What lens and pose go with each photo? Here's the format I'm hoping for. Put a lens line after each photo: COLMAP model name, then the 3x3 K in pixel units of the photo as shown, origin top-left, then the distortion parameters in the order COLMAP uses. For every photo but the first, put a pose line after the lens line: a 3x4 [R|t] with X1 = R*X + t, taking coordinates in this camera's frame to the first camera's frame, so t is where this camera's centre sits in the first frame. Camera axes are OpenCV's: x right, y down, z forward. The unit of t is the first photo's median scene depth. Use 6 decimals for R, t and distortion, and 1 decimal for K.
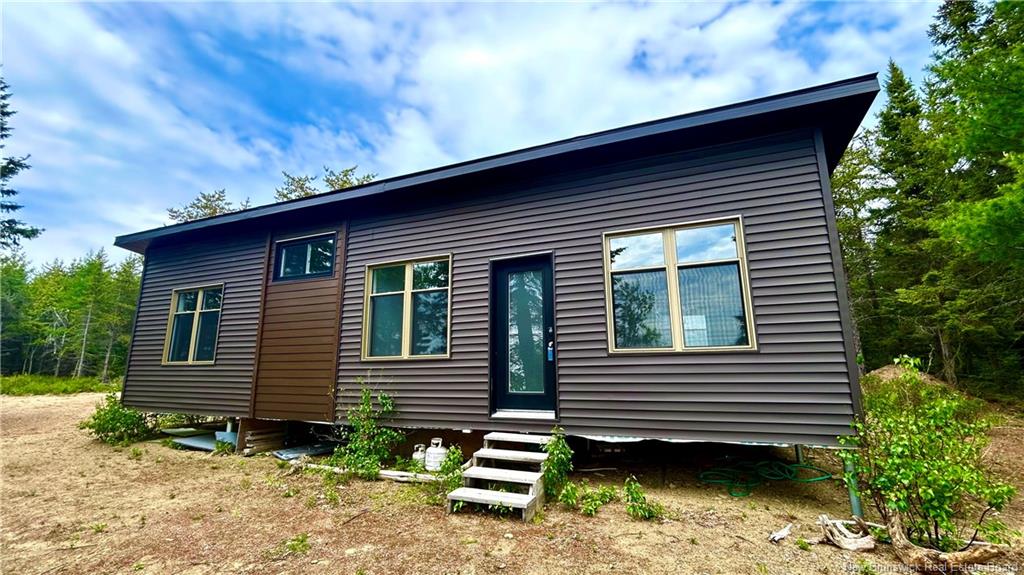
lens RADIAL K [[411.3, 0, 512.0], [0, 411.3, 287.5], [0, 0, 1]] dist [-0.010624, -0.000118]
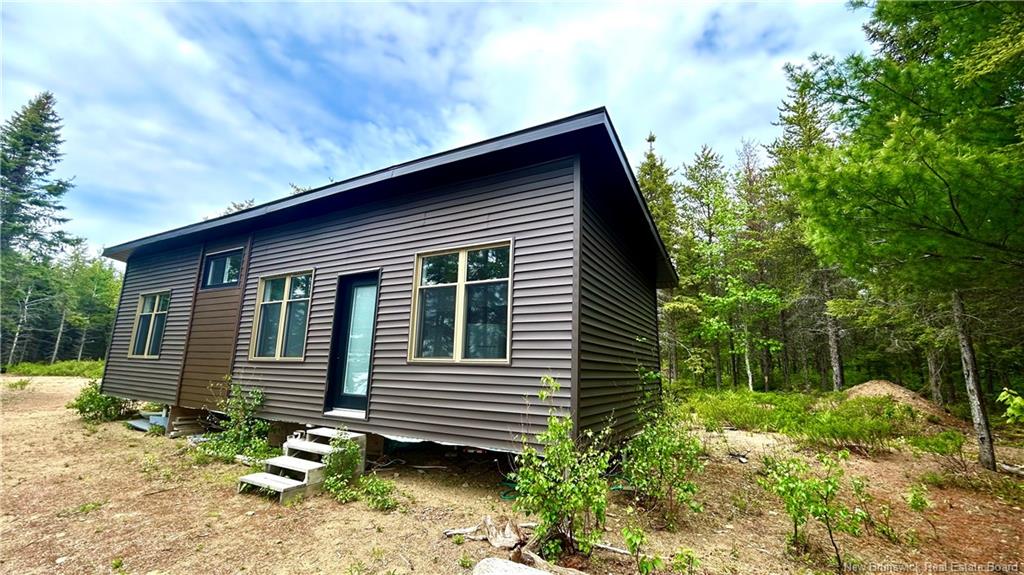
lens RADIAL K [[415.9, 0, 512.0], [0, 415.9, 287.5], [0, 0, 1]] dist [0.001285, -0.000032]
pose [[0.991110, 0.004674, -0.132966, 0.517228], [-0.002337, 0.999840, 0.017721, -0.048845], [0.133027, -0.017253, 0.990962, -0.060724]]
